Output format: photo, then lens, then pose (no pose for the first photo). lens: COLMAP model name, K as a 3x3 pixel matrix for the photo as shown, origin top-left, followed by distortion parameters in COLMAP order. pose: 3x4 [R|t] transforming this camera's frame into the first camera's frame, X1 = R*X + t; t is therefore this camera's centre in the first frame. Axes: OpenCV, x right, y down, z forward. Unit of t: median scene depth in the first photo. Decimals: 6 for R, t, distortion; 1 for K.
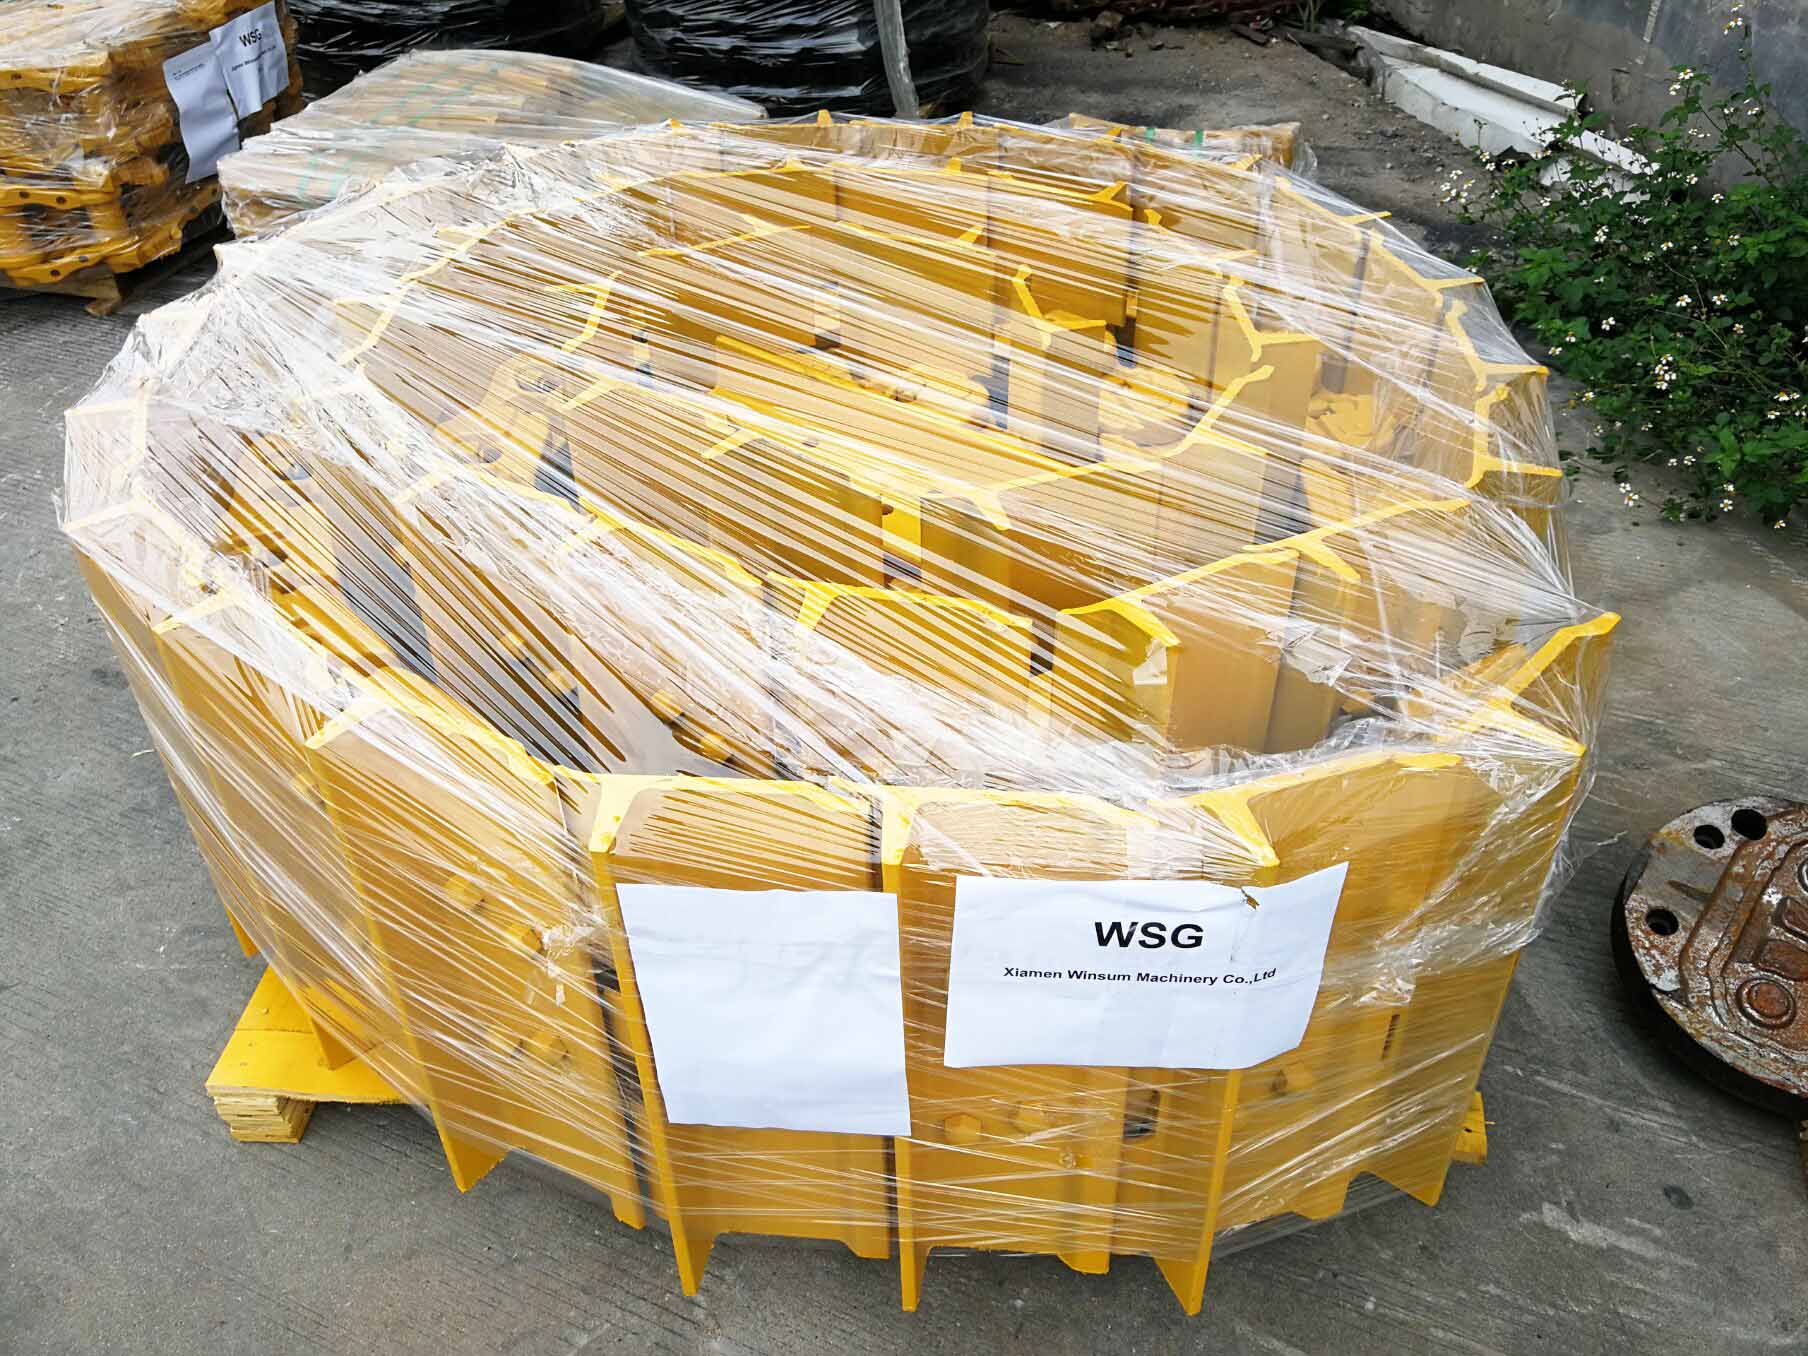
lens RADIAL K [[1473.3, 0, 905.8], [0, 1473.3, 609.1], [0, 0, 1]] dist [0.060366, -0.078531]
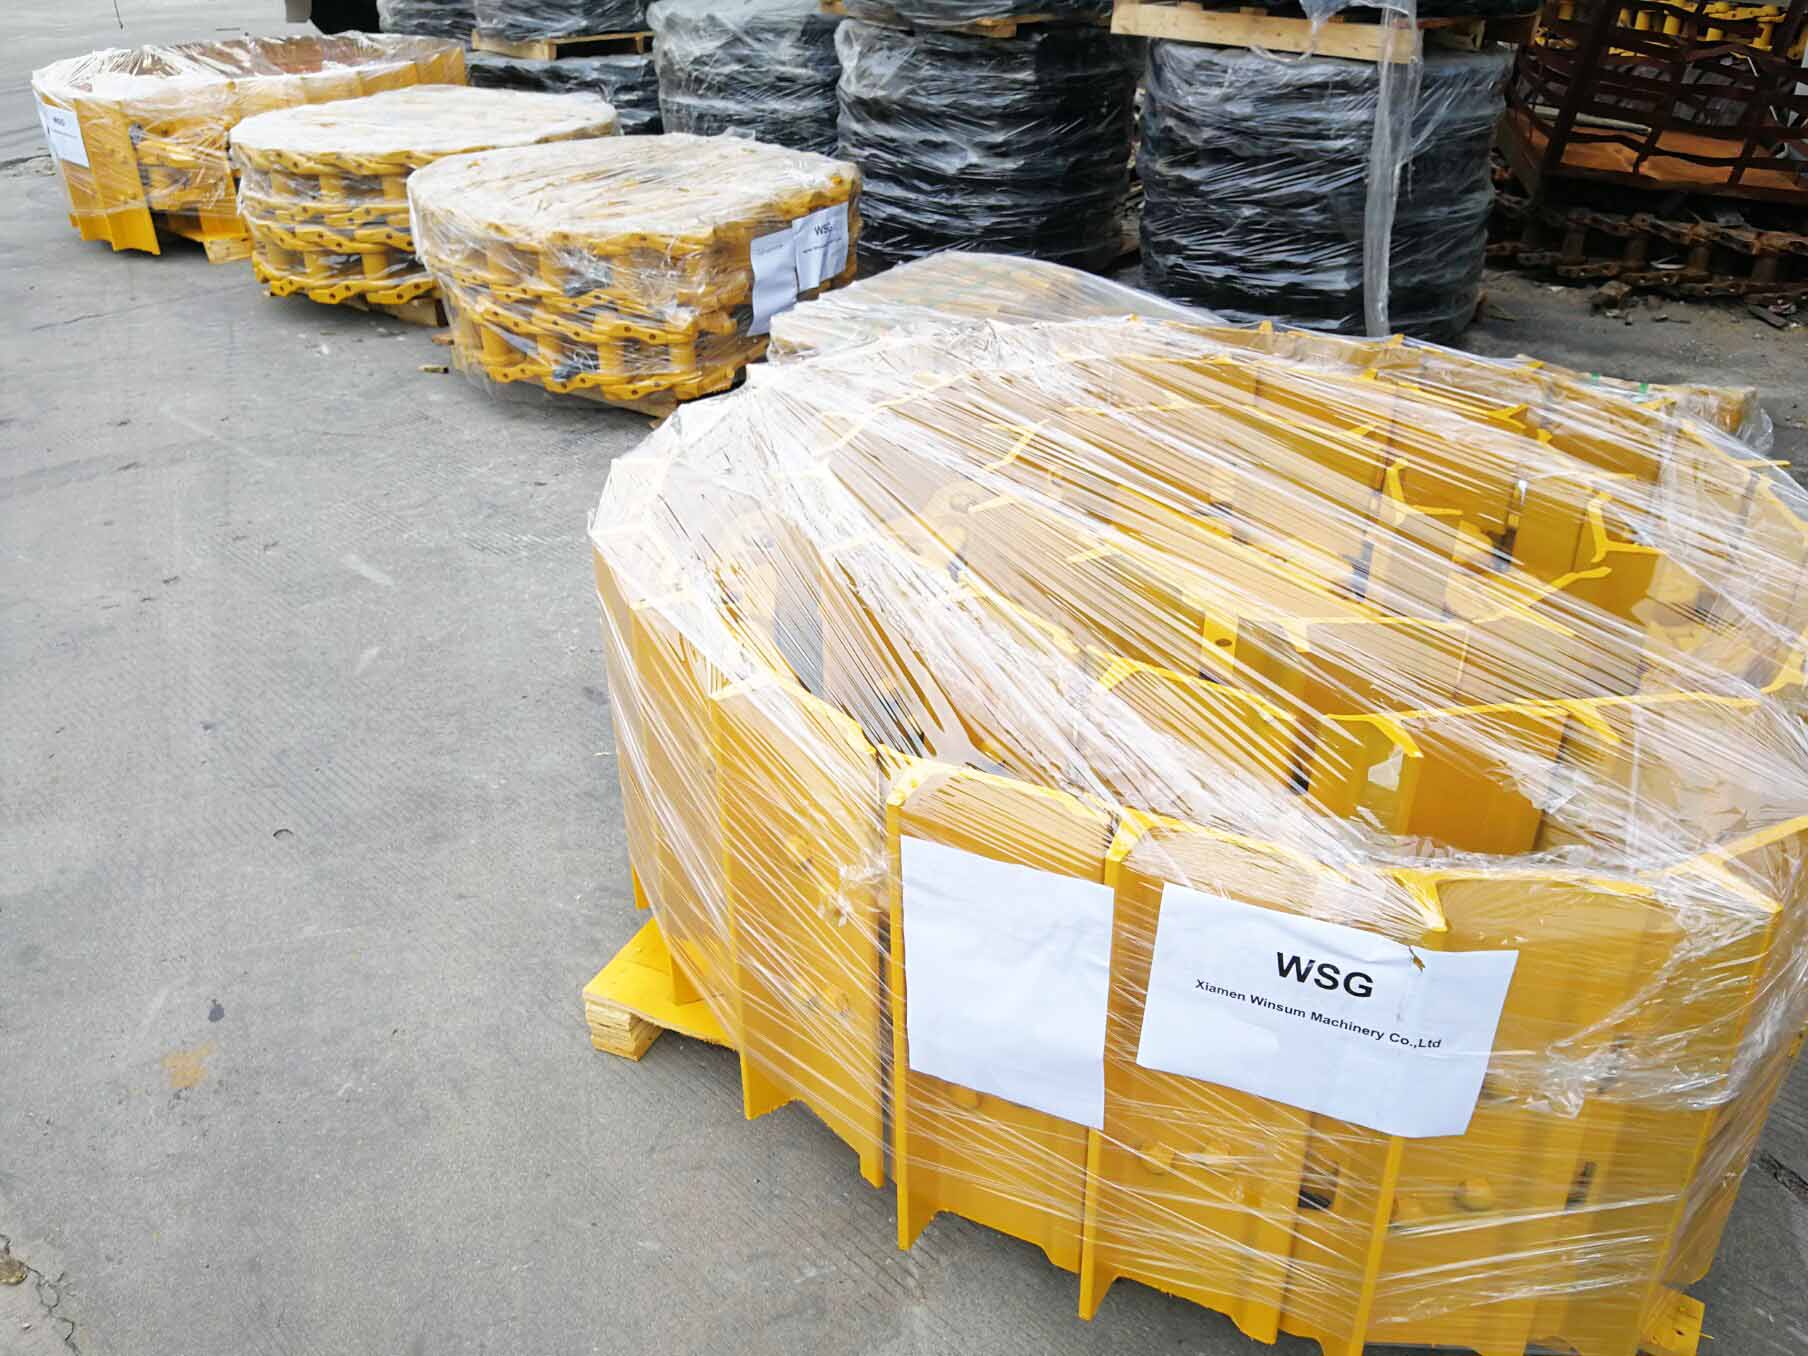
lens RADIAL K [[1473.3, 0, 905.8], [0, 1473.3, 609.1], [0, 0, 1]] dist [0.060366, -0.078531]
pose [[0.936310, 0.169063, -0.307801, 0.095930], [-0.212840, 0.970359, -0.114465, 0.083786], [0.279326, 0.172687, 0.944540, -0.129630]]
